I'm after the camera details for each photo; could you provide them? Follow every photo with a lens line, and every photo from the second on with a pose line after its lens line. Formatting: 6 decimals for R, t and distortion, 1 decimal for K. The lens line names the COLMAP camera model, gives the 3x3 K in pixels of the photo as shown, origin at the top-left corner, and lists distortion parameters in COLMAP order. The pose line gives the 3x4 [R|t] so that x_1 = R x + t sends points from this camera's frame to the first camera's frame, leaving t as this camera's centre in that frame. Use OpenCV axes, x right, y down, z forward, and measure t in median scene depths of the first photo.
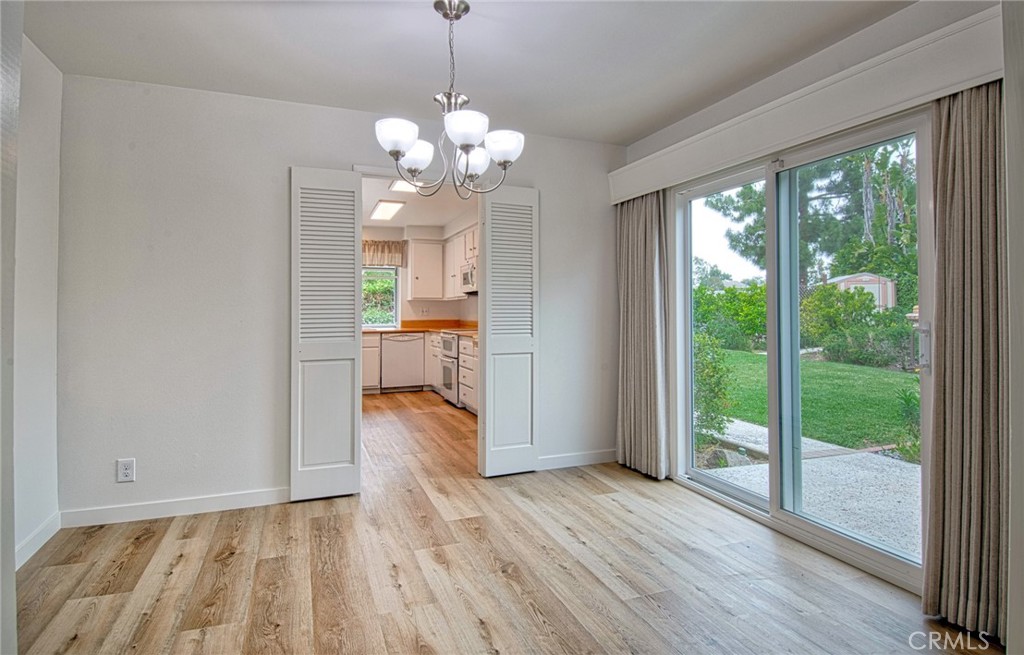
lens RADIAL K [[559.6, 0, 526.6], [0, 559.6, 297.5], [0, 0, 1]] dist [-0.002083, -0.001278]
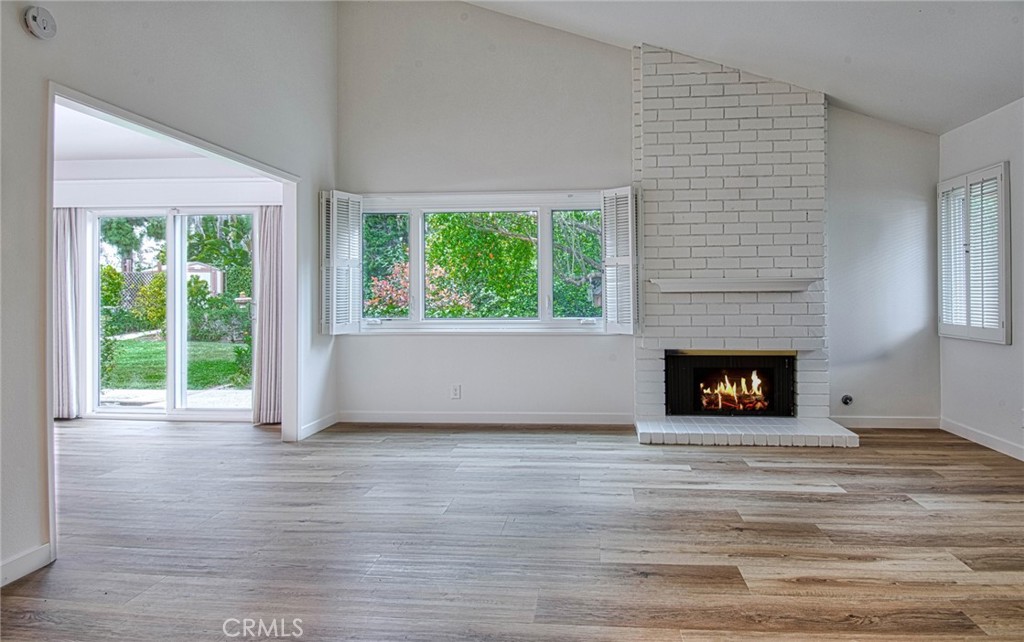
lens RADIAL K [[552.6, 0, 546.1], [0, 552.6, 290.4], [0, 0, 1]] dist [0.025820, -0.004119]
pose [[0.440438, 0.004362, 0.897773, -0.157893], [-0.015915, 0.999869, 0.002950, -0.004058], [-0.897642, -0.015587, 0.440449, -0.209937]]
